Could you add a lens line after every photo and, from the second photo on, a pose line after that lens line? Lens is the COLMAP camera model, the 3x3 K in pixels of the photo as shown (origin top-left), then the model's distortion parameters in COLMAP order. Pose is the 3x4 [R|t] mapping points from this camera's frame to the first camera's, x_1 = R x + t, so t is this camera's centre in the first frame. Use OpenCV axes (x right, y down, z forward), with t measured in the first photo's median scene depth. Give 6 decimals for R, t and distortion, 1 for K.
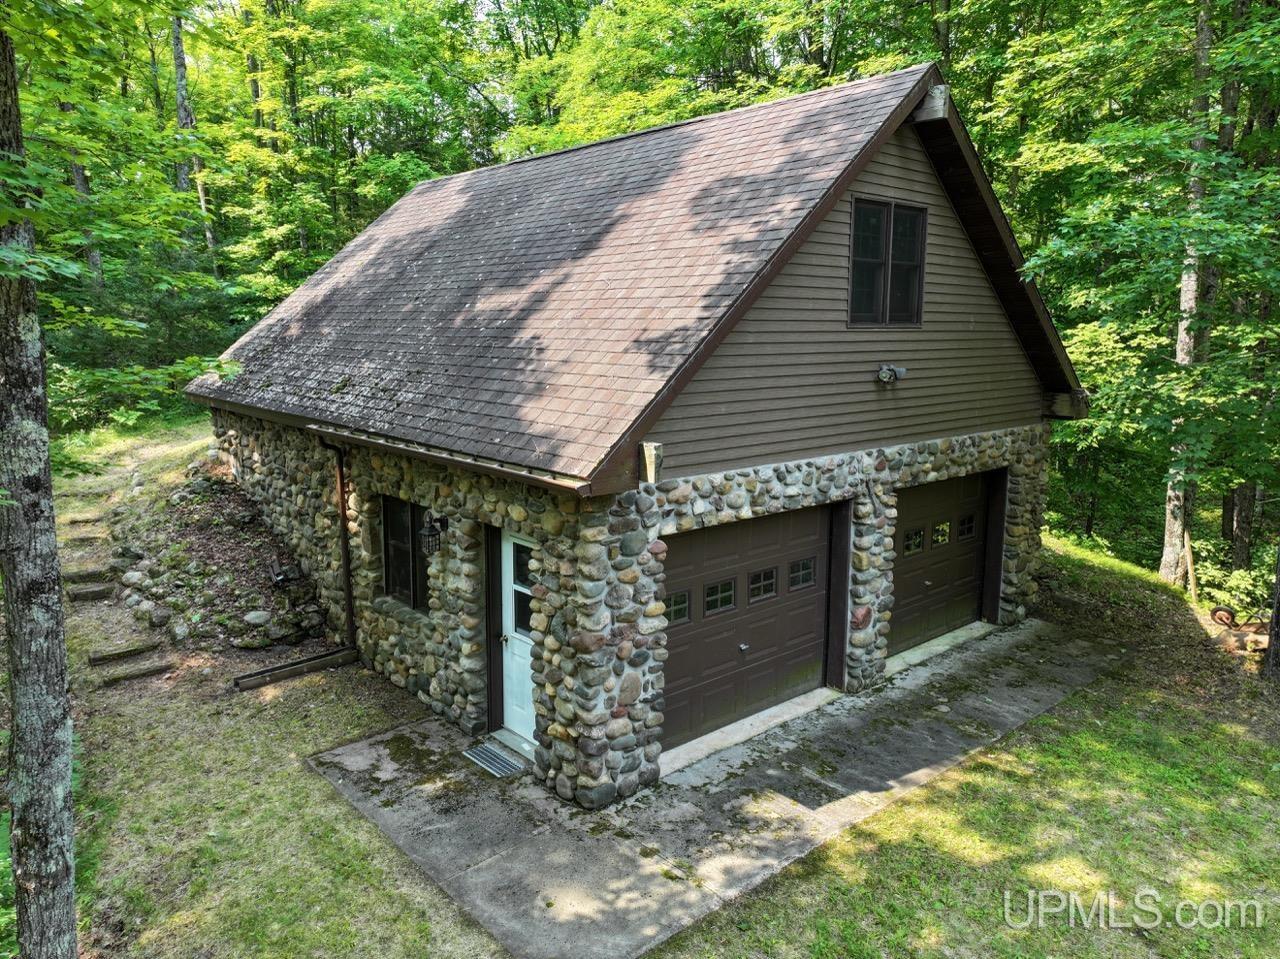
lens RADIAL K [[904.8, 0, 635.9], [0, 904.8, 475.5], [0, 0, 1]] dist [-0.006990, 0.027195]
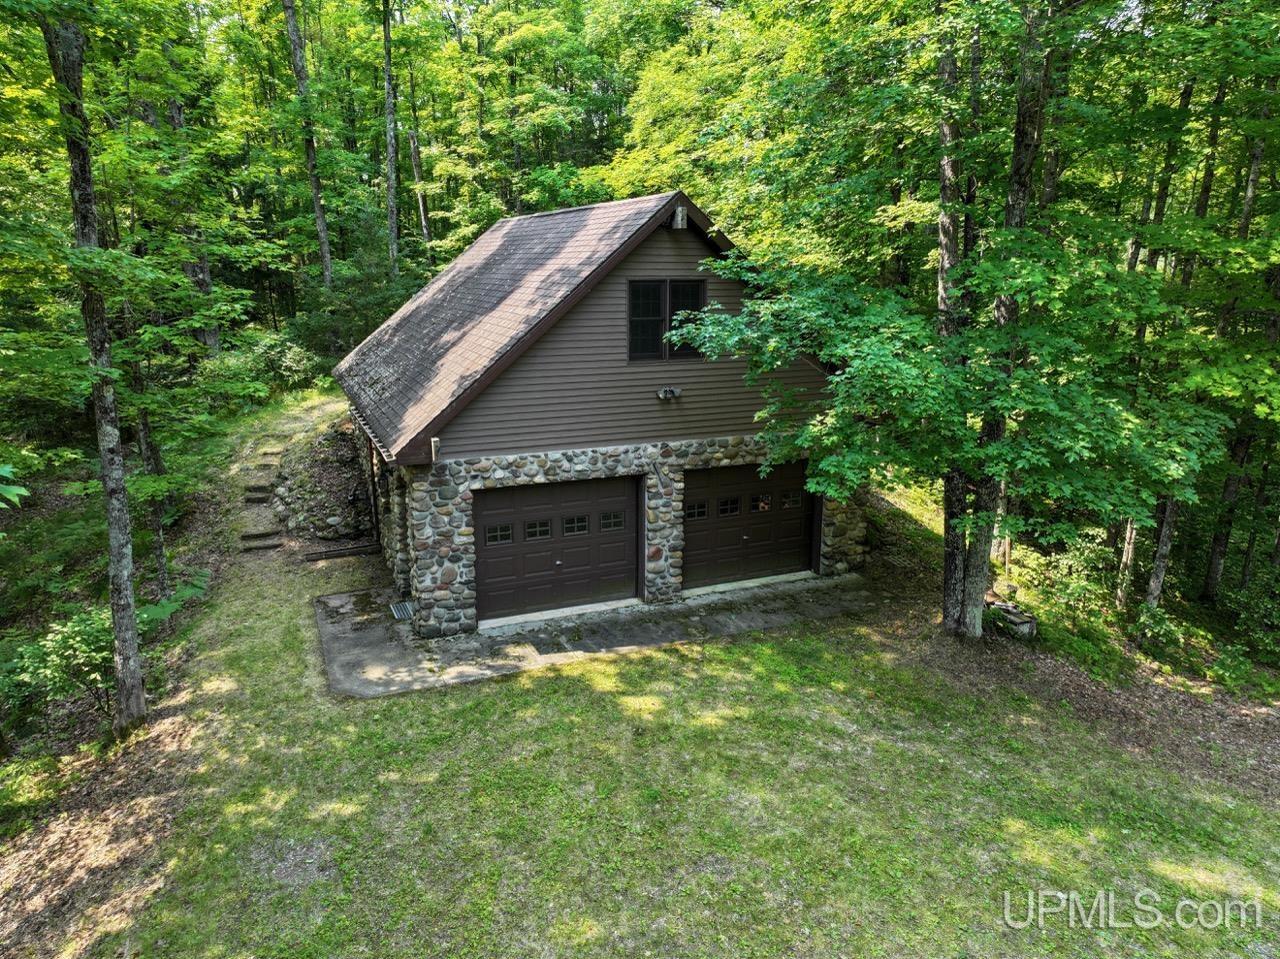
lens RADIAL K [[904.8, 0, 635.9], [0, 904.8, 475.5], [0, 0, 1]] dist [-0.006990, 0.027195]
pose [[0.949419, 0.069253, -0.306280, 0.731516], [-0.049427, 0.996177, 0.072028, -0.085705], [0.310098, -0.053246, 0.949212, -0.465173]]
